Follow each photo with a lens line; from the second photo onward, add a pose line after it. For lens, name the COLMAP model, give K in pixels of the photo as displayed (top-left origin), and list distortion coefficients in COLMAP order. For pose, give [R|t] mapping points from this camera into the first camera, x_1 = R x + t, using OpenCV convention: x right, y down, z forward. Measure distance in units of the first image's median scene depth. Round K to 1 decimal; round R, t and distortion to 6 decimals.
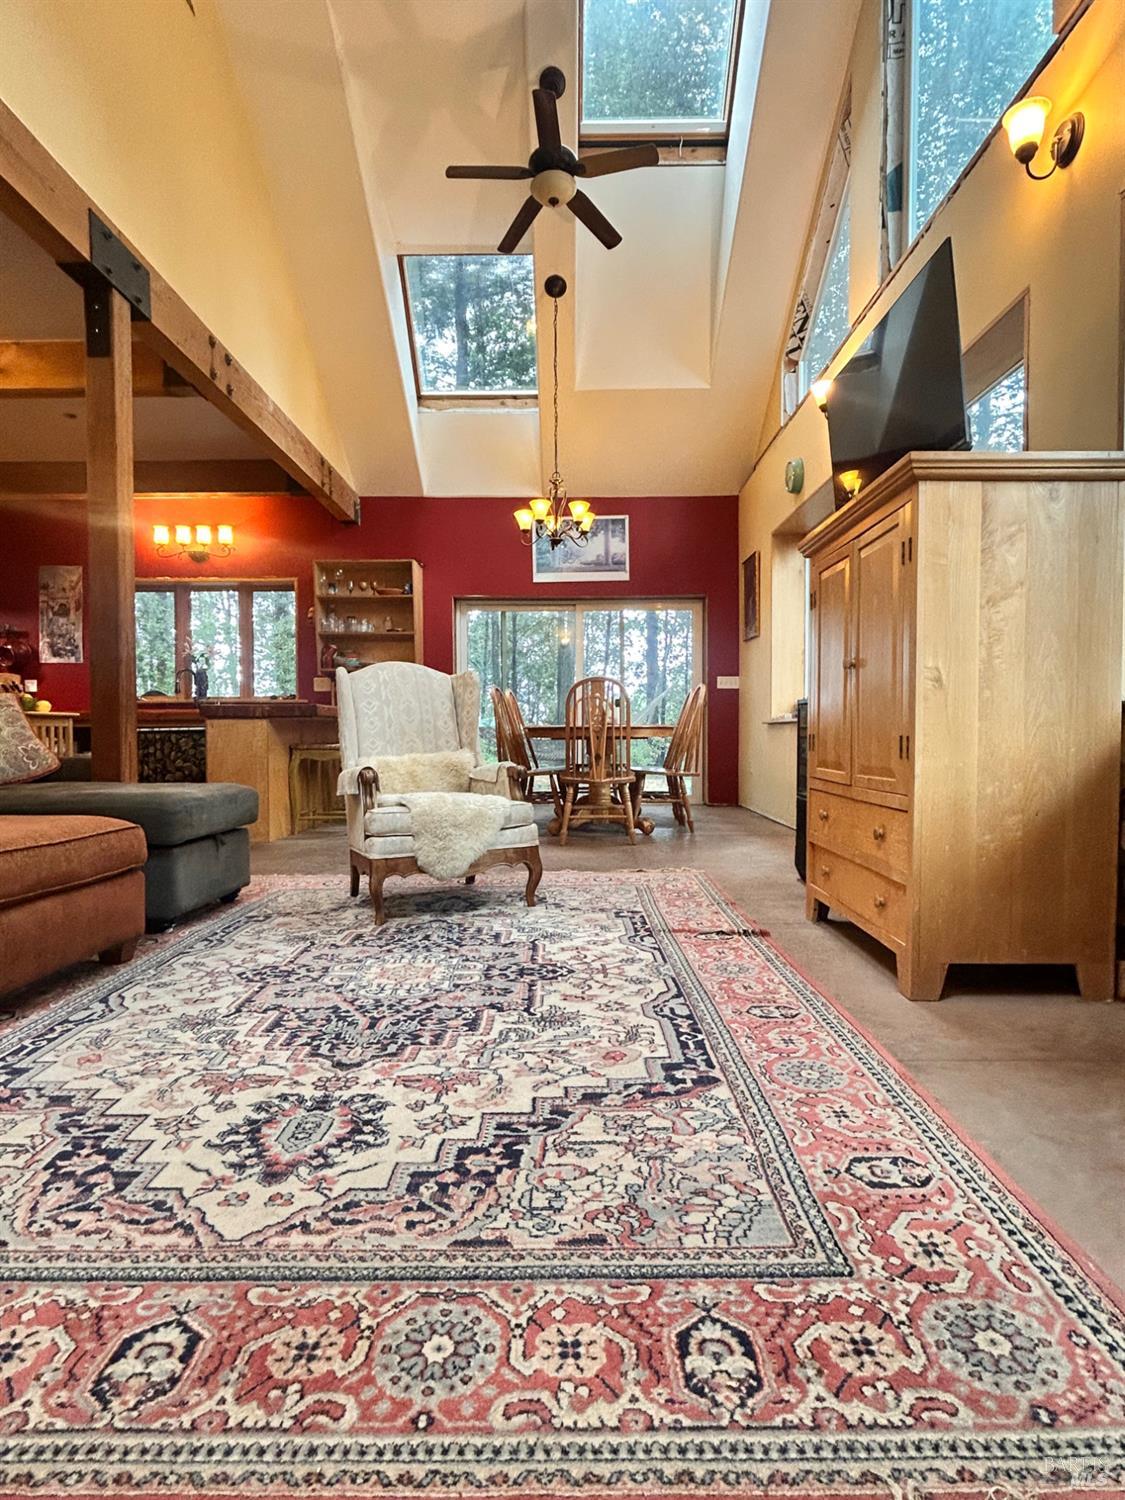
lens RADIAL K [[790.2, 0, 570.0], [0, 790.2, 746.5], [0, 0, 1]] dist [-0.008703, 0.005862]
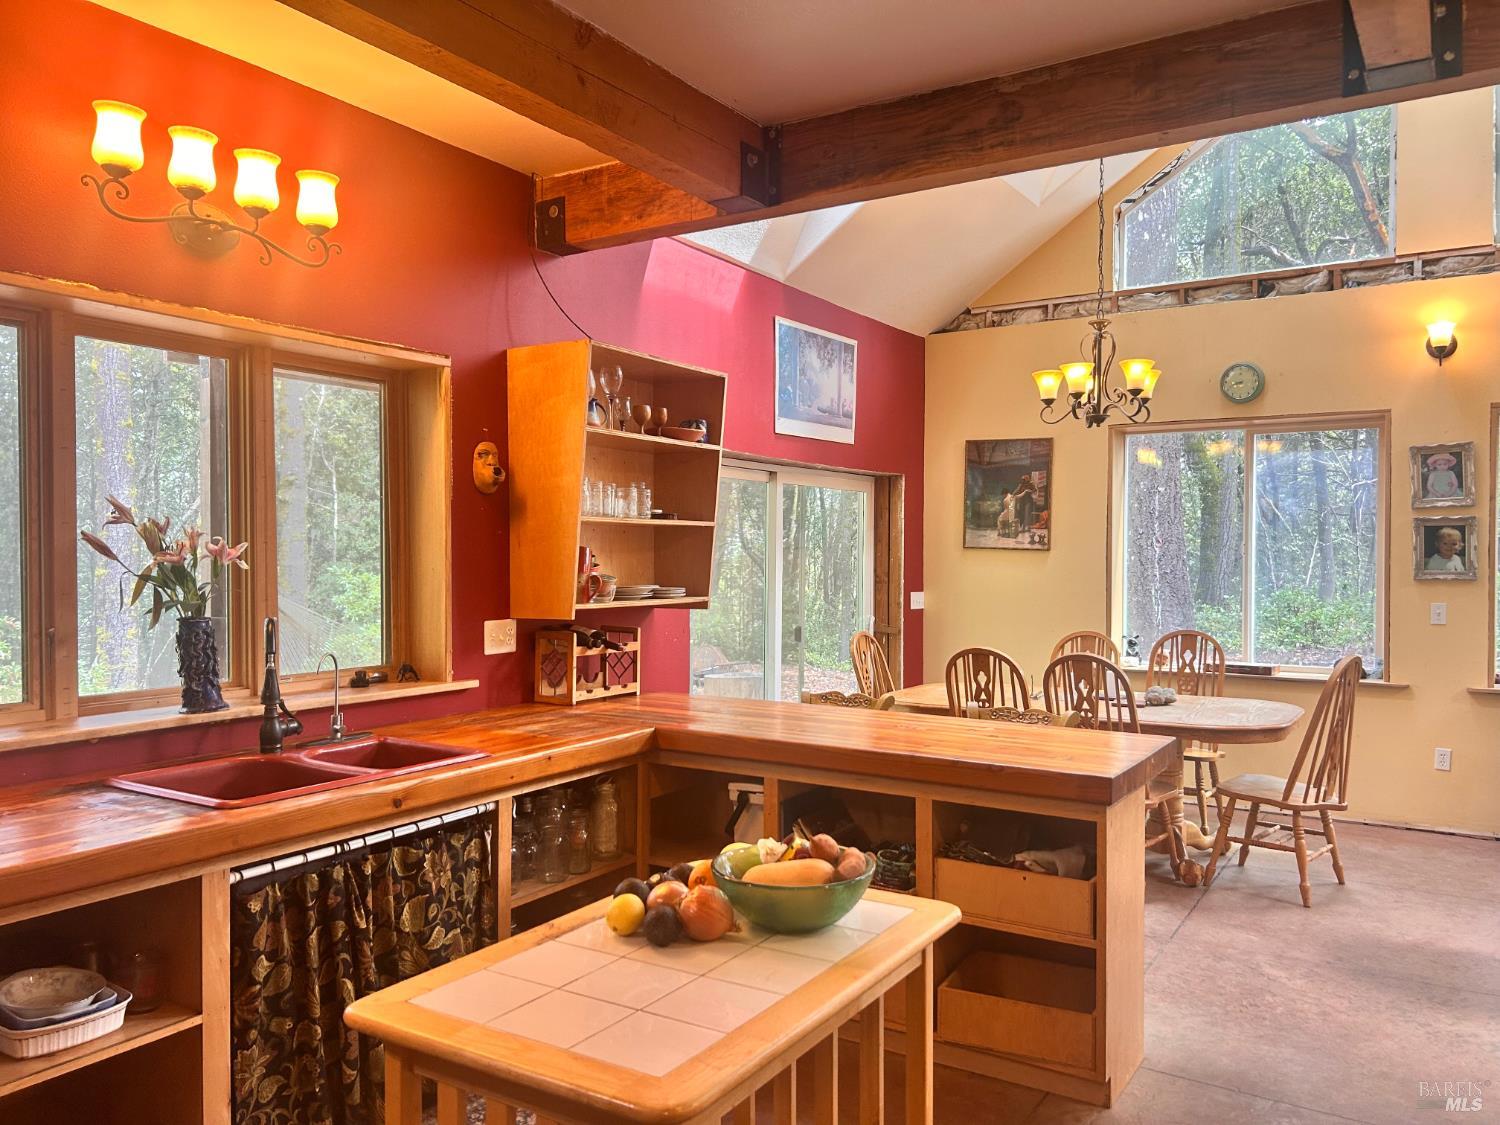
lens RADIAL K [[1111.2, 0, 760.2], [0, 1111.2, 578.7], [0, 0, 1]] dist [0.047752, -0.056328]
pose [[0.531768, -0.014240, 0.846771, -1.857425], [0.012478, 0.999882, 0.008979, -0.284313], [-0.846798, 0.005791, 0.531883, 1.507909]]
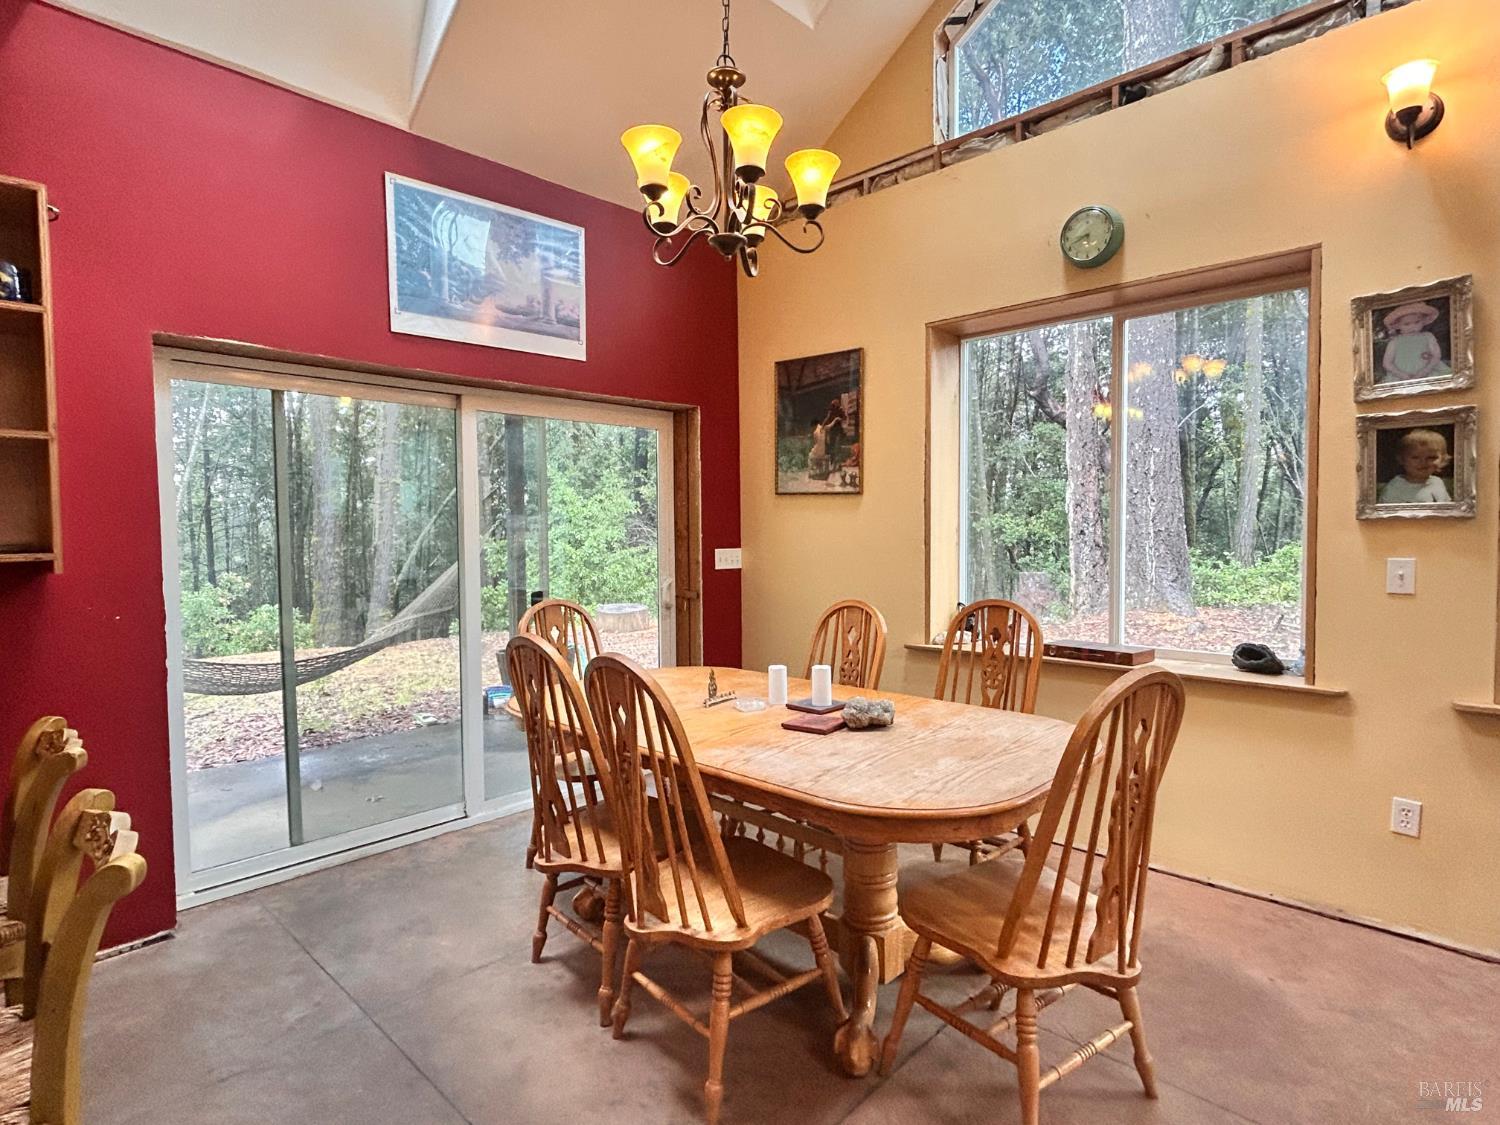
lens RADIAL K [[790.2, 0, 755.3], [0, 790.2, 567.6], [0, 0, 1]] dist [-0.008703, 0.005862]
pose [[0.687761, -0.040456, 0.724809, -0.565305], [0.021604, 0.999144, 0.035269, -0.241413], [-0.725616, -0.008598, 0.688046, 1.469358]]
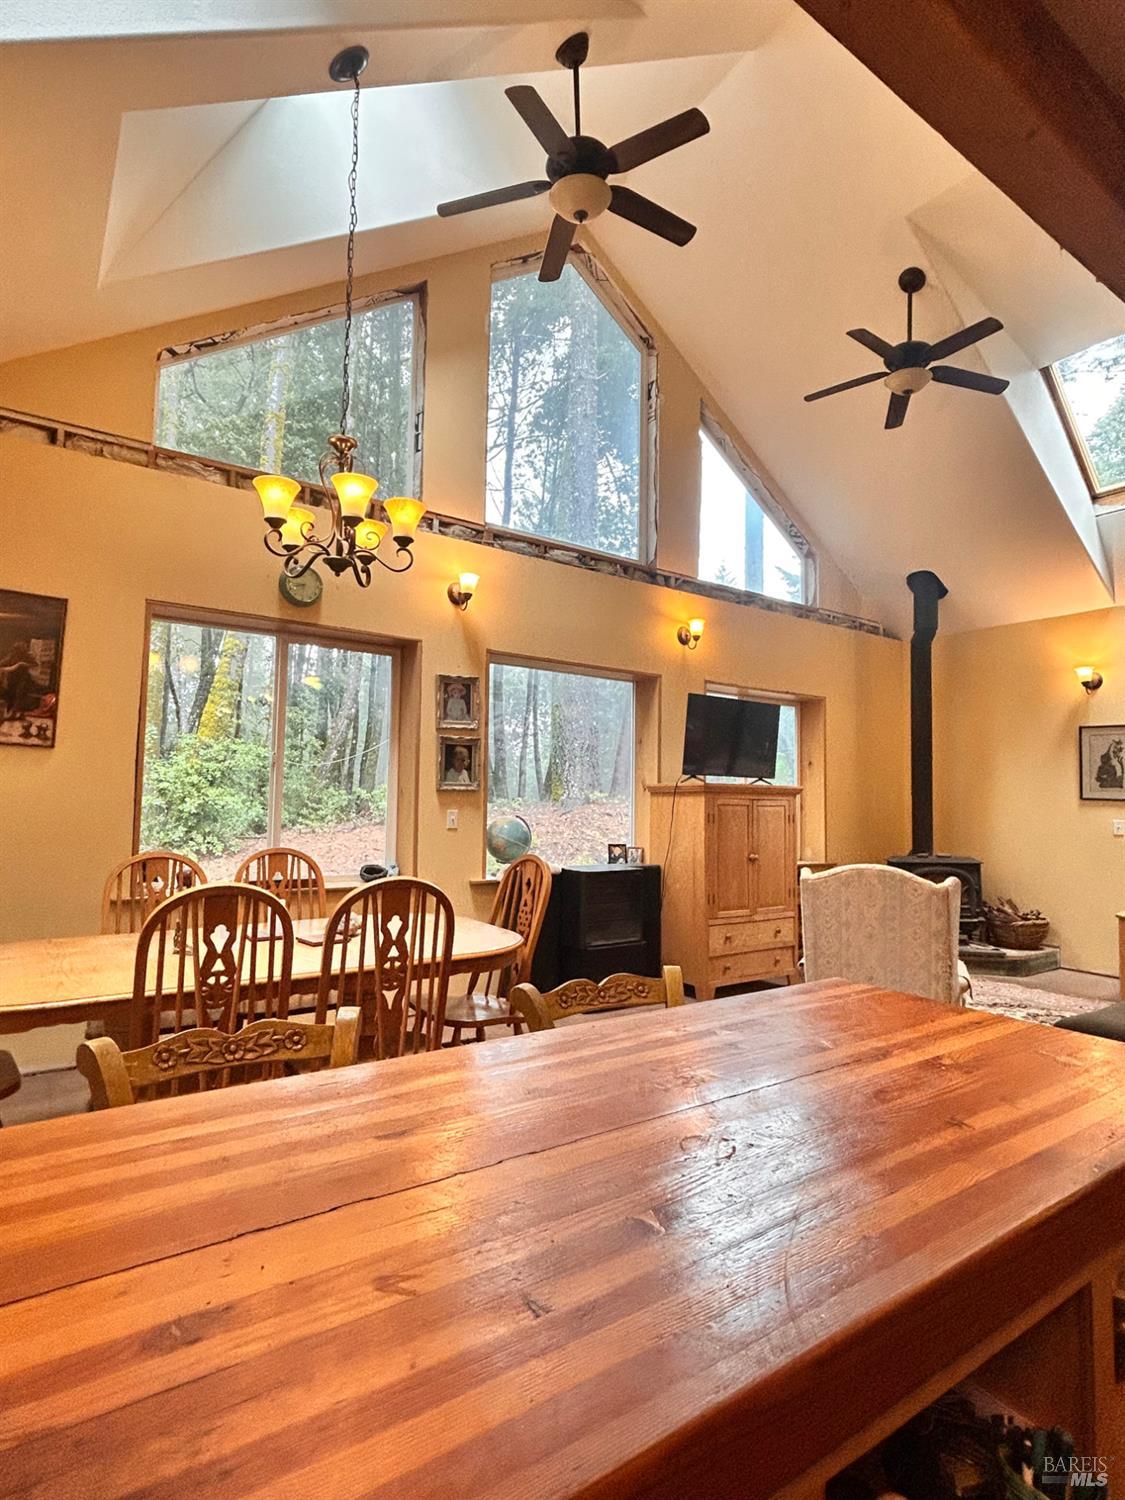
lens RADIAL K [[790.2, 0, 572.7], [0, 790.2, 750.9], [0, 0, 1]] dist [-0.008703, 0.005862]
pose [[-0.572078, 0.046342, 0.818889, -0.989182], [0.000607, 0.998426, -0.056078, -0.238429], [-0.820199, -0.031584, -0.571206, 2.308571]]
